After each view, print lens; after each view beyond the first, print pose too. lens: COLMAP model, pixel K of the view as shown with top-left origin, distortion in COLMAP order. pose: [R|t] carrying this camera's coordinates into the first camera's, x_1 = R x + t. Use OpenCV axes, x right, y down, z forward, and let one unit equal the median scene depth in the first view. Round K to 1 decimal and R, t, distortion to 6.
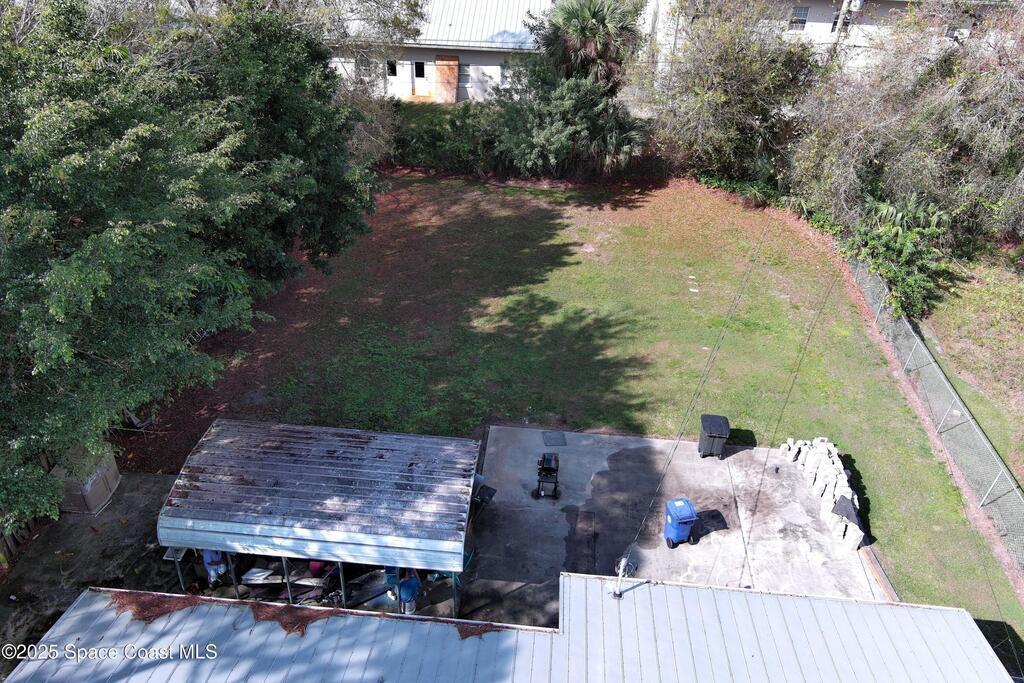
lens RADIAL K [[784.3, 0, 509.5], [0, 784.3, 340.1], [0, 0, 1]] dist [0.014604, -0.028364]
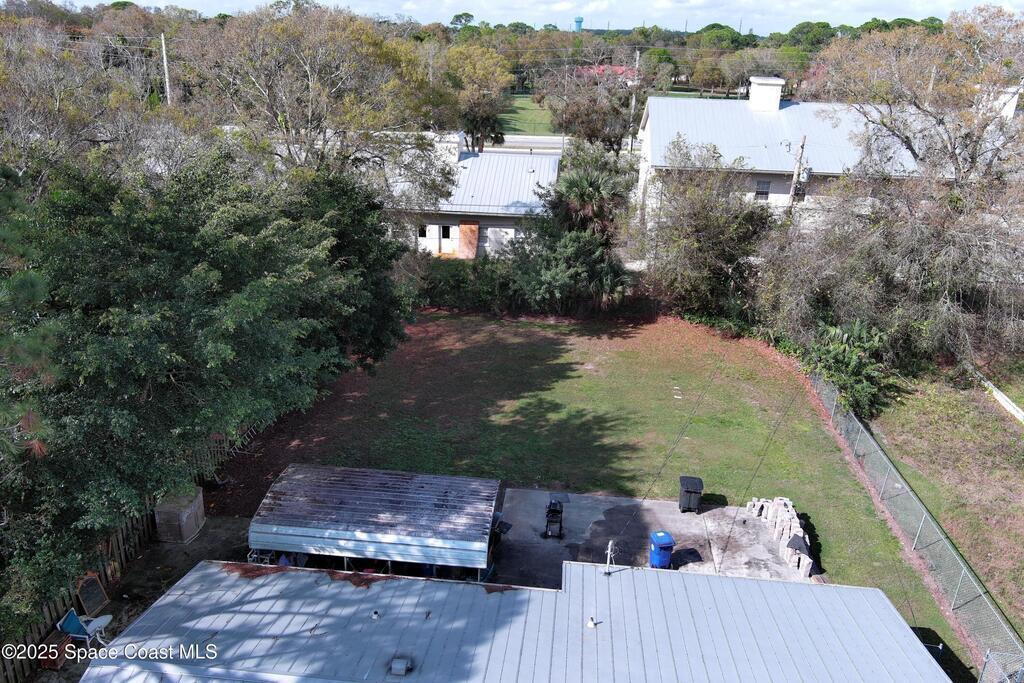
lens RADIAL K [[784.3, 0, 510.2], [0, 784.3, 341.5], [0, 0, 1]] dist [0.014604, -0.028364]
pose [[0.999930, 0.004617, -0.010903, -0.005833], [-0.006928, 0.974886, -0.222598, 0.140181], [0.009601, 0.222658, 0.974849, -0.202862]]
